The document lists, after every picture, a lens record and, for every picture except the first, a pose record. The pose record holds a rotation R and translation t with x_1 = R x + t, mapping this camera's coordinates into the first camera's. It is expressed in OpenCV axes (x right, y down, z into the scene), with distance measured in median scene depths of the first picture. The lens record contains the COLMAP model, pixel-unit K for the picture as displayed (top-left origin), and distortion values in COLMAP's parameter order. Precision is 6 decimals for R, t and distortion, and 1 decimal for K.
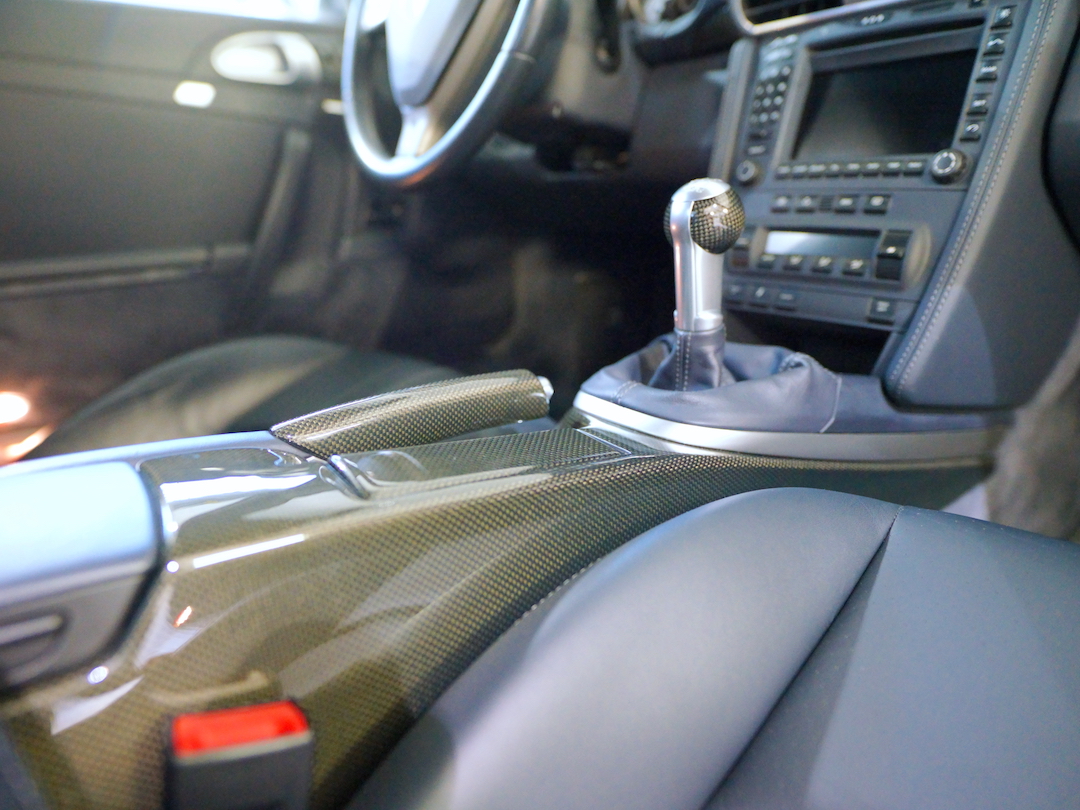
lens RADIAL K [[675.7, 0, 503.6], [0, 675.7, 406.4], [0, 0, 1]] dist [-0.015868, 0.001629]
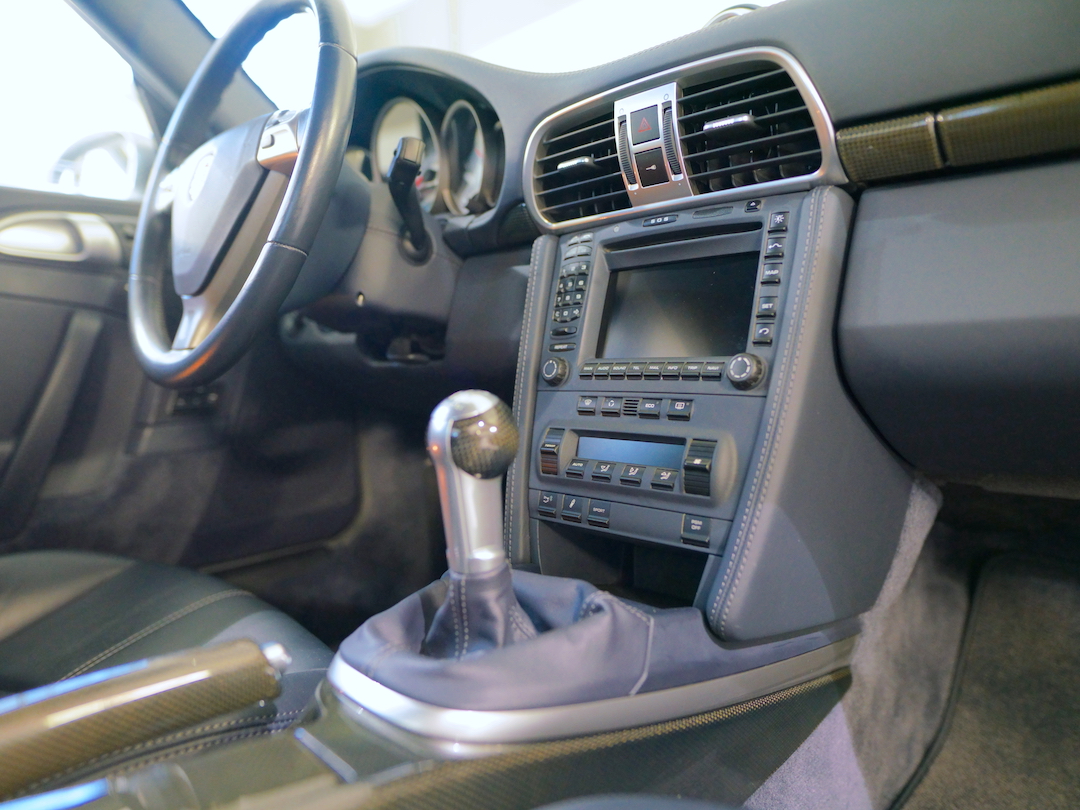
lens RADIAL K [[666.8, 0, 524.0], [0, 666.8, 423.0], [0, 0, 1]] dist [-0.007074, -0.000188]
pose [[0.985873, -0.018459, 0.166472, 0.208720], [0.052473, 0.977913, -0.202319, -0.117809], [-0.159061, 0.208196, 0.965067, 0.180602]]
